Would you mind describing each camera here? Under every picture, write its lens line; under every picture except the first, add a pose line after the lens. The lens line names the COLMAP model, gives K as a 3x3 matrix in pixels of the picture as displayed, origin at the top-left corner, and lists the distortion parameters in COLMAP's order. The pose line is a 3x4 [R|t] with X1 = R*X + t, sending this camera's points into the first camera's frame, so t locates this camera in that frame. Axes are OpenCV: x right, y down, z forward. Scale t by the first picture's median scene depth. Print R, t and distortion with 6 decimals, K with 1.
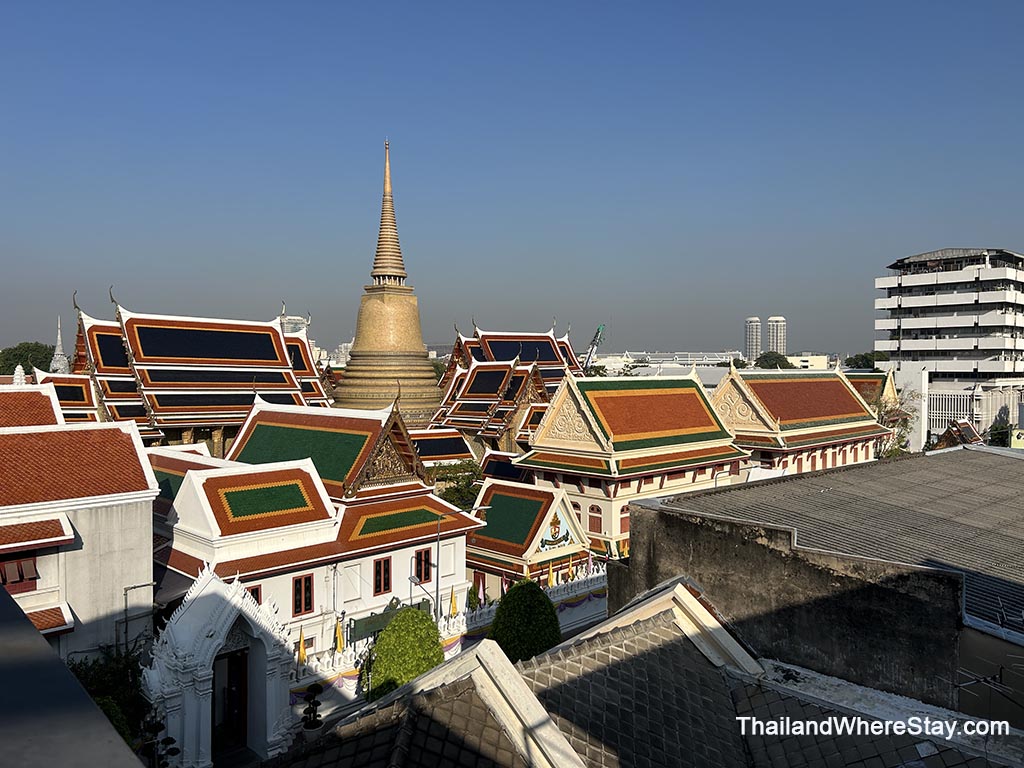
lens RADIAL K [[800.4, 0, 516.5], [0, 800.4, 388.4], [0, 0, 1]] dist [0.066276, -0.065099]
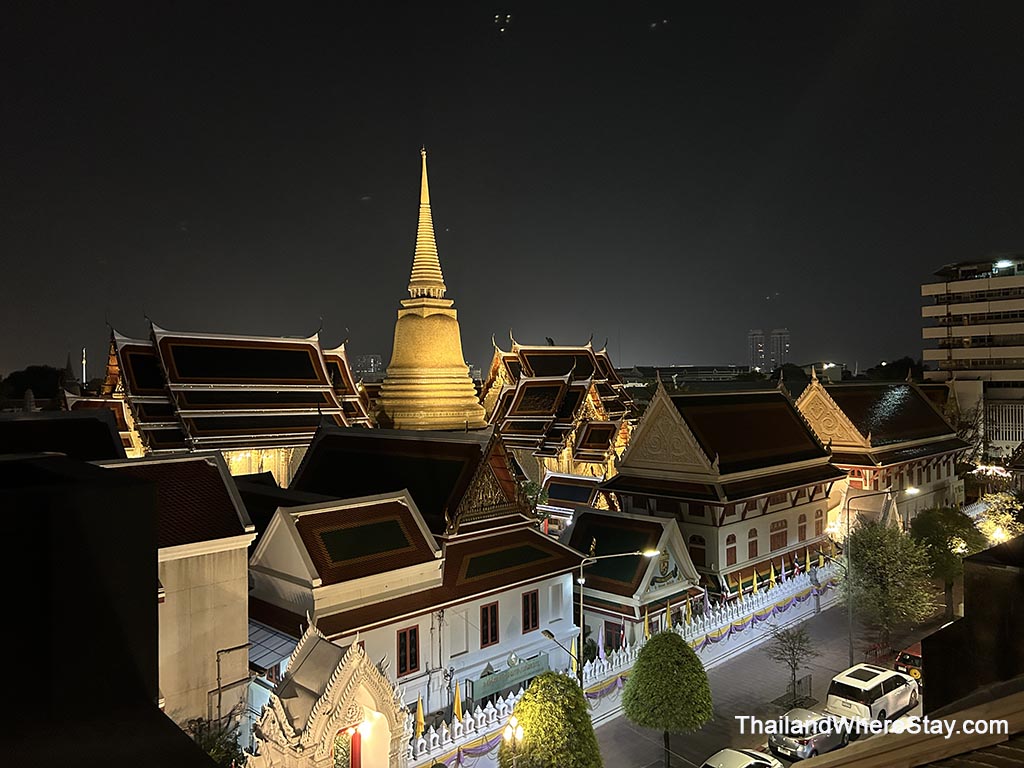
lens RADIAL K [[800.4, 0, 516.8], [0, 800.4, 382.2], [0, 0, 1]] dist [0.066276, -0.065099]
pose [[0.999891, -0.014786, 0.000079, -0.103681], [0.014782, 0.999495, -0.028138, -0.002542], [0.000337, 0.028136, 0.999604, 0.096934]]
